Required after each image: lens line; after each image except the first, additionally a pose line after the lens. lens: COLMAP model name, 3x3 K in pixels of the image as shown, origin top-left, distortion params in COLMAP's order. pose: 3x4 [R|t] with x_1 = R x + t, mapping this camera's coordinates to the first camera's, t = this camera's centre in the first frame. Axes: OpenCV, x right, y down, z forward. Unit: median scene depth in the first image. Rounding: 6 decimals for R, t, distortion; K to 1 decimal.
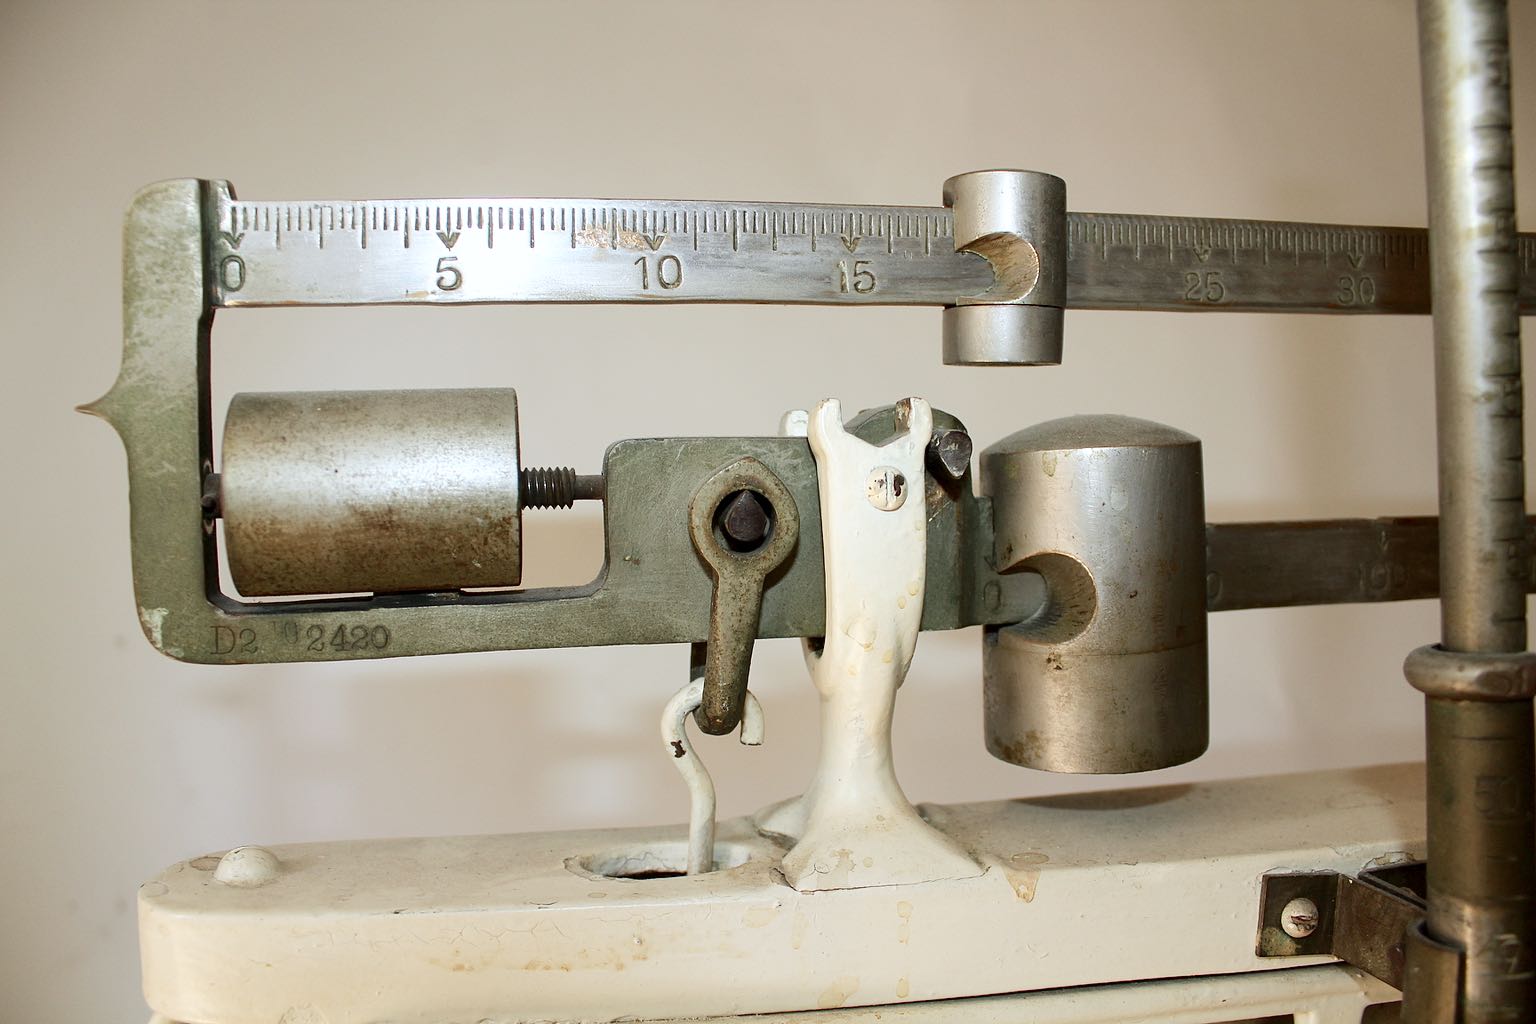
lens RADIAL K [[1218.2, 0, 767.5], [0, 1218.2, 545.2], [0, 0, 1]] dist [-0.097709, 0.001936]
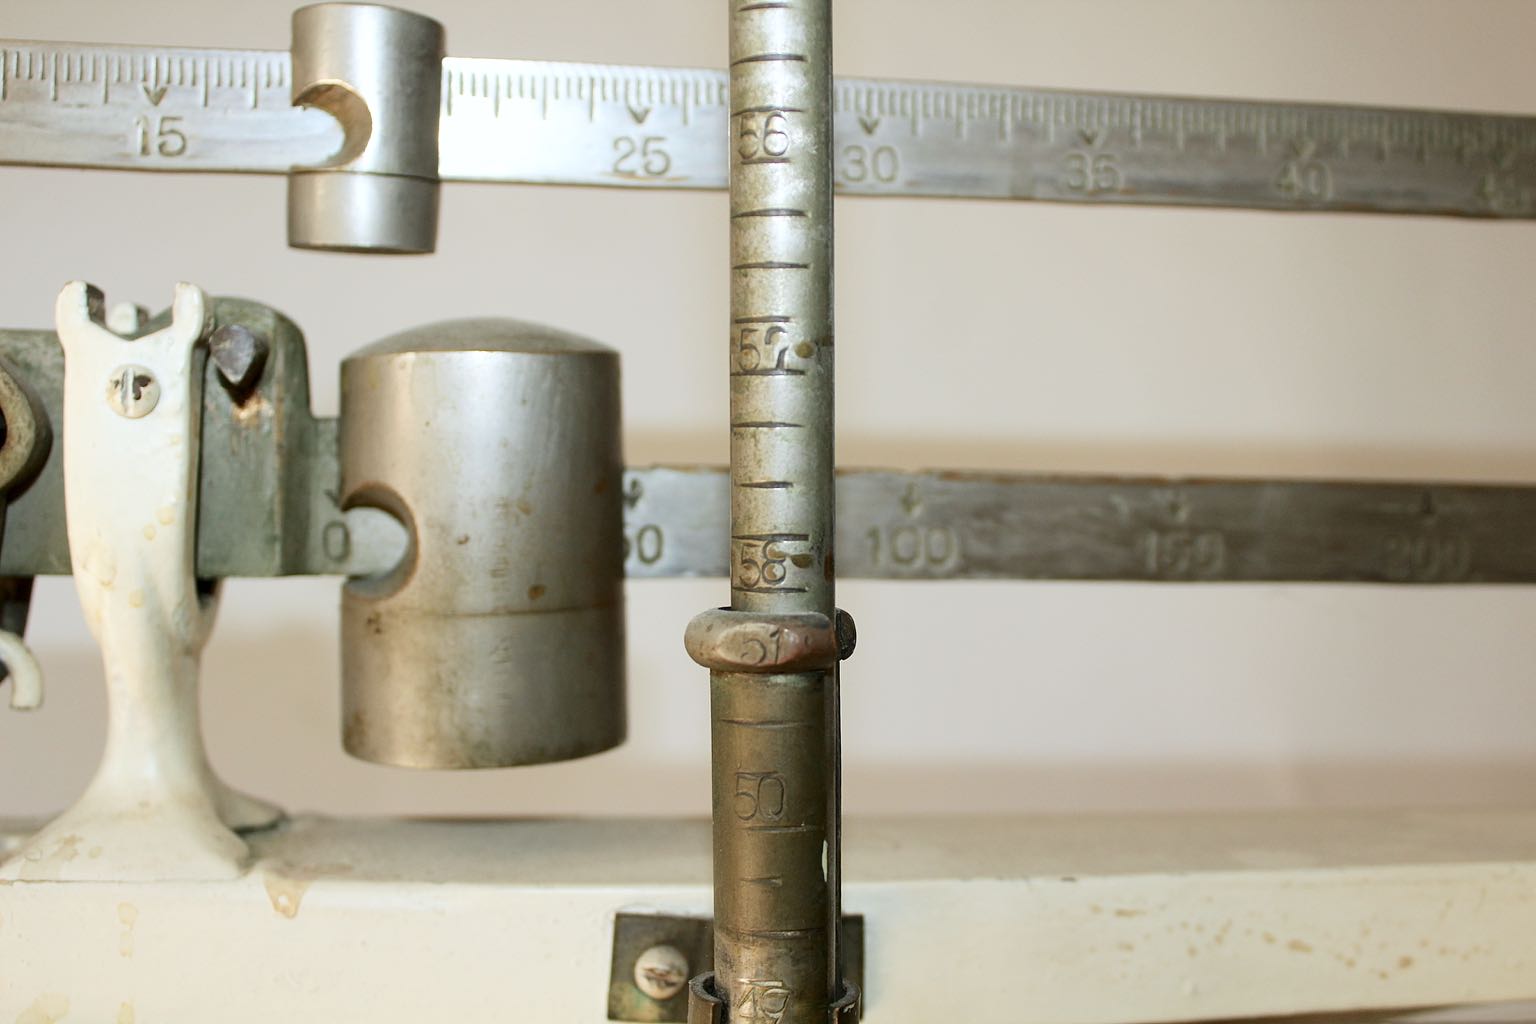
lens RADIAL K [[1823.6, 0, 768.0], [0, 1823.6, 512.0], [0, 0, 1]] dist [-0.198552, 0.383269]
pose [[0.997968, 0.040079, -0.049542, 0.566022], [-0.041681, 0.998627, -0.031728, 0.052401], [0.048203, 0.033729, 0.998268, -0.169494]]
